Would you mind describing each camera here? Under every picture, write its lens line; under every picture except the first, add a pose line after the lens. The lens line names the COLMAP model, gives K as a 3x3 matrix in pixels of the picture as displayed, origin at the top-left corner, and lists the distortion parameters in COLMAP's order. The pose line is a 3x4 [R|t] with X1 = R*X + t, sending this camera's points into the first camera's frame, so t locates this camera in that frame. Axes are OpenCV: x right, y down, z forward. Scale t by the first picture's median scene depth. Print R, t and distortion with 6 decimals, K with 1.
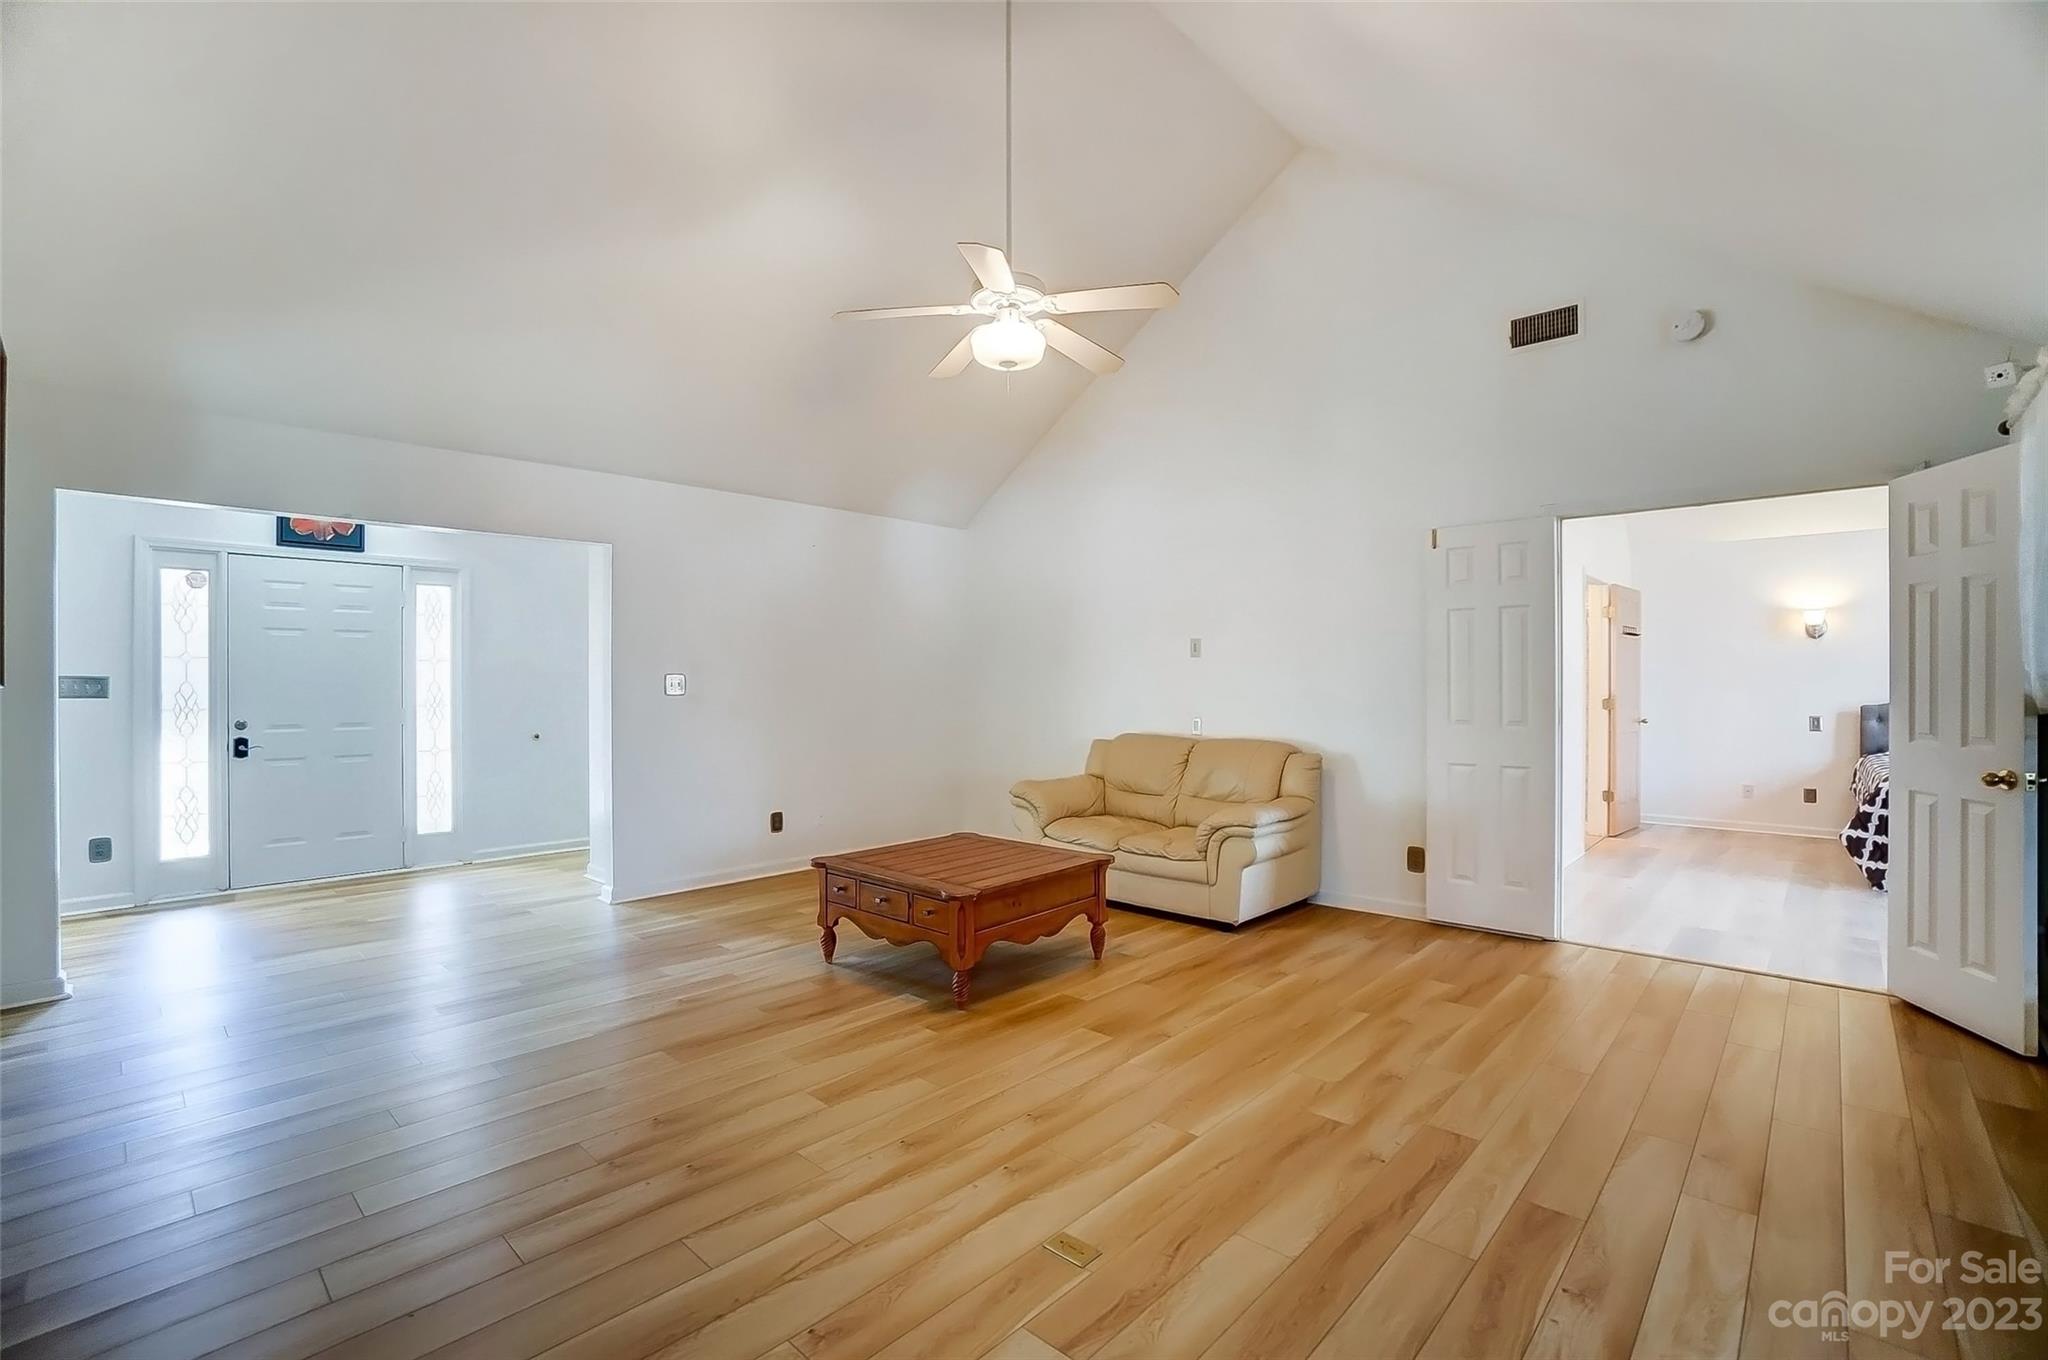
lens RADIAL K [[912.8, 0, 1027.2], [0, 912.8, 680.0], [0, 0, 1]] dist [-0.059369, 0.027562]
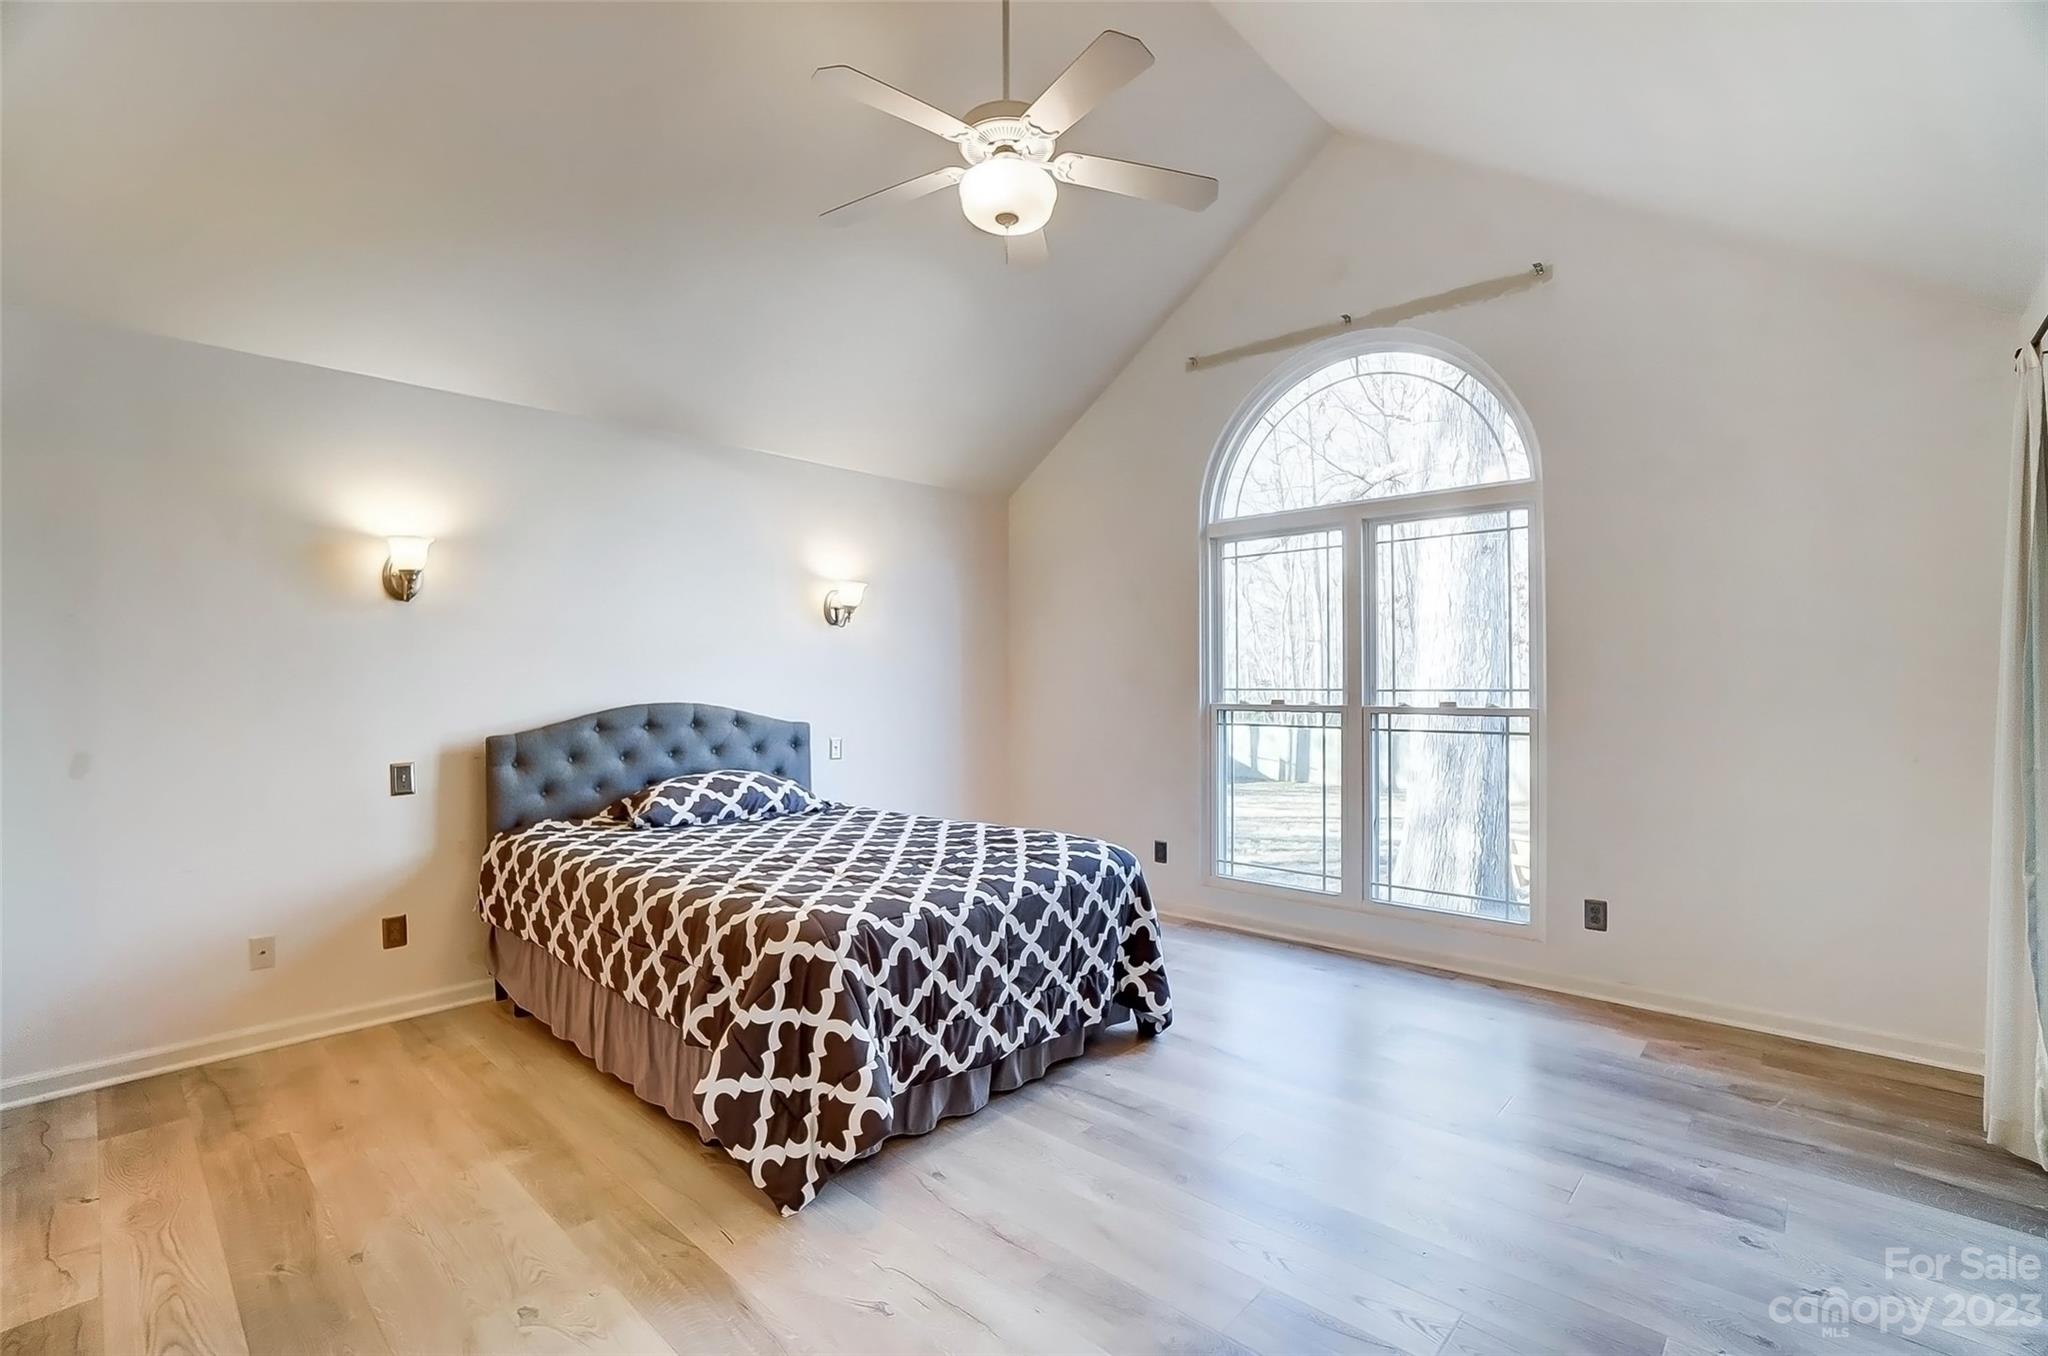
lens RADIAL K [[912.8, 0, 1027.2], [0, 912.8, 678.0], [0, 0, 1]] dist [-0.059369, 0.027562]
pose [[-0.000894, 0.002811, 0.999996, 0.620798], [-0.006212, 0.999977, -0.002816, -0.007434], [-0.999980, -0.006214, -0.000877, 1.005232]]
